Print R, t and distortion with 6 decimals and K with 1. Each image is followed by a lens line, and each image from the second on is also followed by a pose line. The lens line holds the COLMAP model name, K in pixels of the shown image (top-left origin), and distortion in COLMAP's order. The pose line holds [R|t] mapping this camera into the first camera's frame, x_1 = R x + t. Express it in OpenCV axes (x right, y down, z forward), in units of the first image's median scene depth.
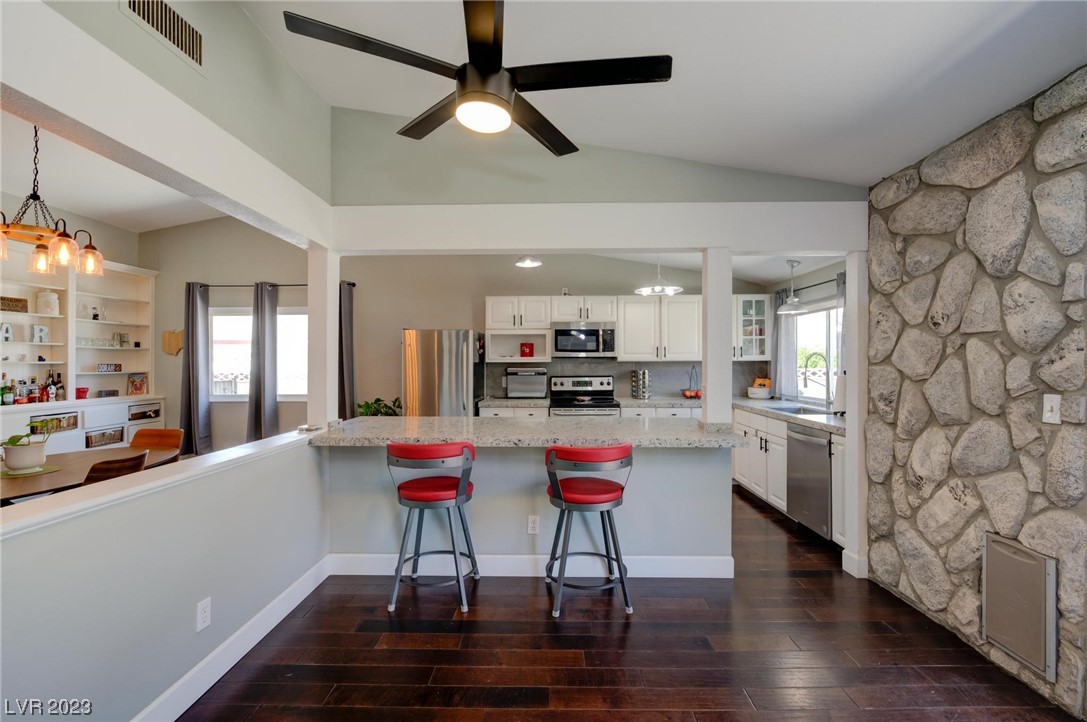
lens RADIAL K [[460.2, 0, 554.1], [0, 460.2, 362.3], [0, 0, 1]] dist [-0.022256, -0.001403]
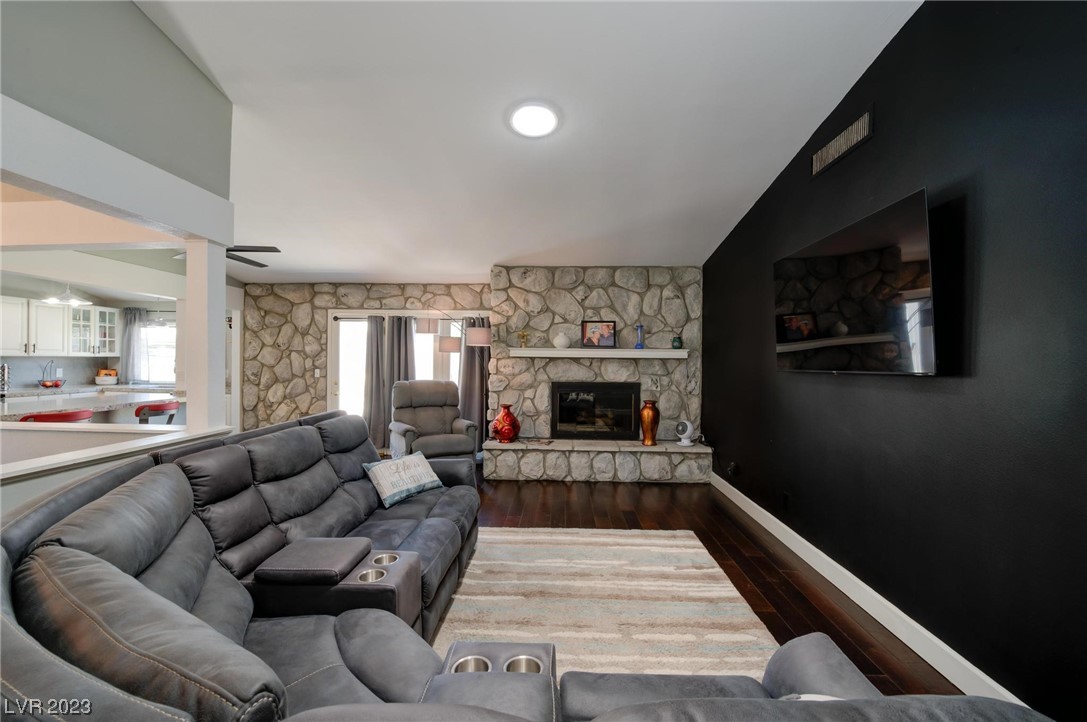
lens RADIAL K [[460.2, 0, 564.2], [0, 460.2, 364.2], [0, 0, 1]] dist [-0.022256, -0.001403]
pose [[-0.012524, -0.006805, 0.999898, -1.530699], [-0.011857, 0.999908, 0.006656, -0.009623], [-0.999851, -0.011773, -0.012604, -0.557066]]
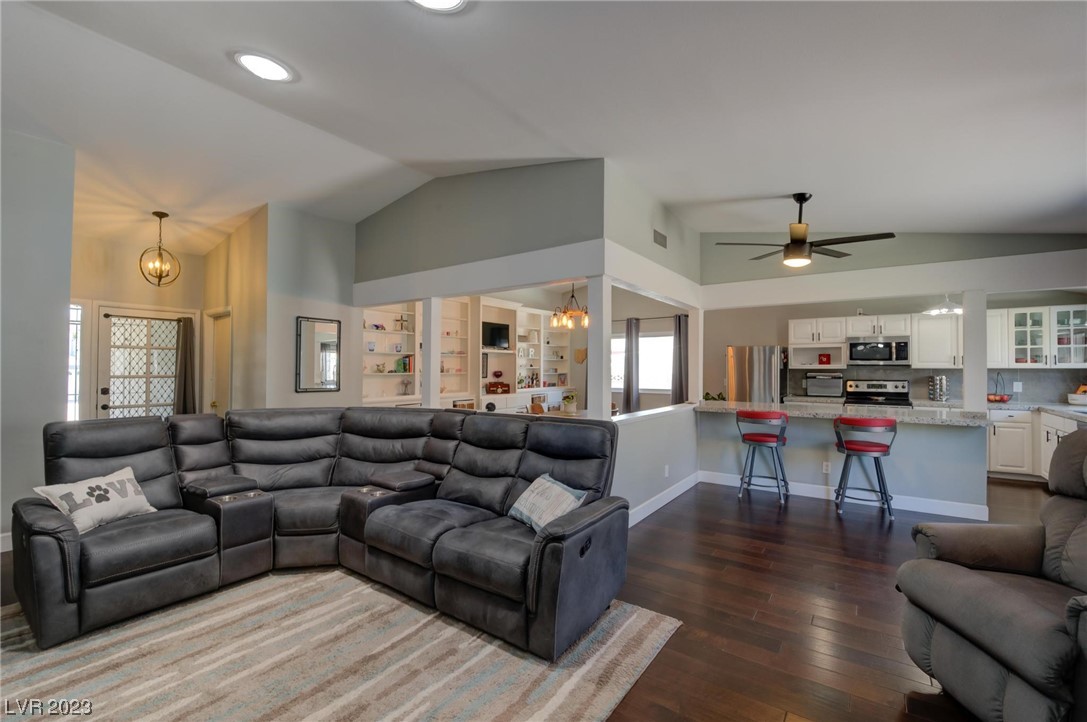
lens RADIAL K [[460.2, 0, 531.7], [0, 460.2, 363.0], [0, 0, 1]] dist [-0.022256, -0.001403]
pose [[0.803456, -0.001849, -0.595361, 0.077682], [-0.003877, 0.999958, -0.008338, -0.004268], [0.595352, 0.009007, 0.803415, -0.942243]]
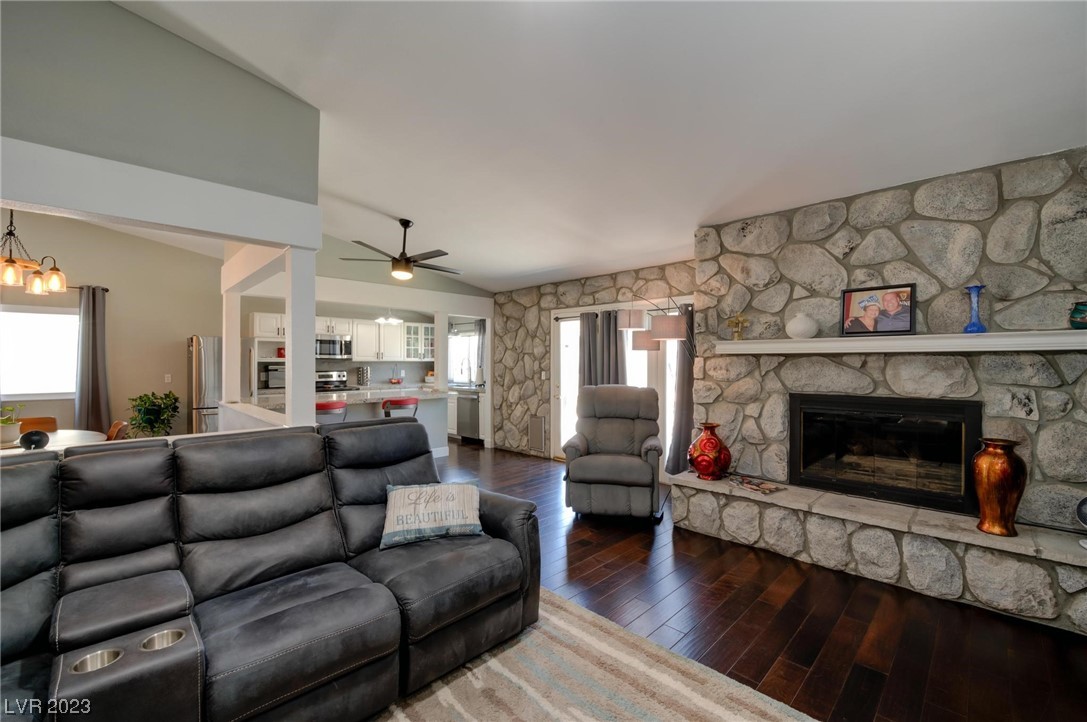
lens RADIAL K [[460.2, 0, 535.5], [0, 460.2, 362.6], [0, 0, 1]] dist [-0.022256, -0.001403]
pose [[0.704104, 0.001224, 0.710096, -0.906624], [-0.002705, 0.999996, 0.000958, -0.001449], [-0.710092, -0.002595, 0.704104, -0.910461]]
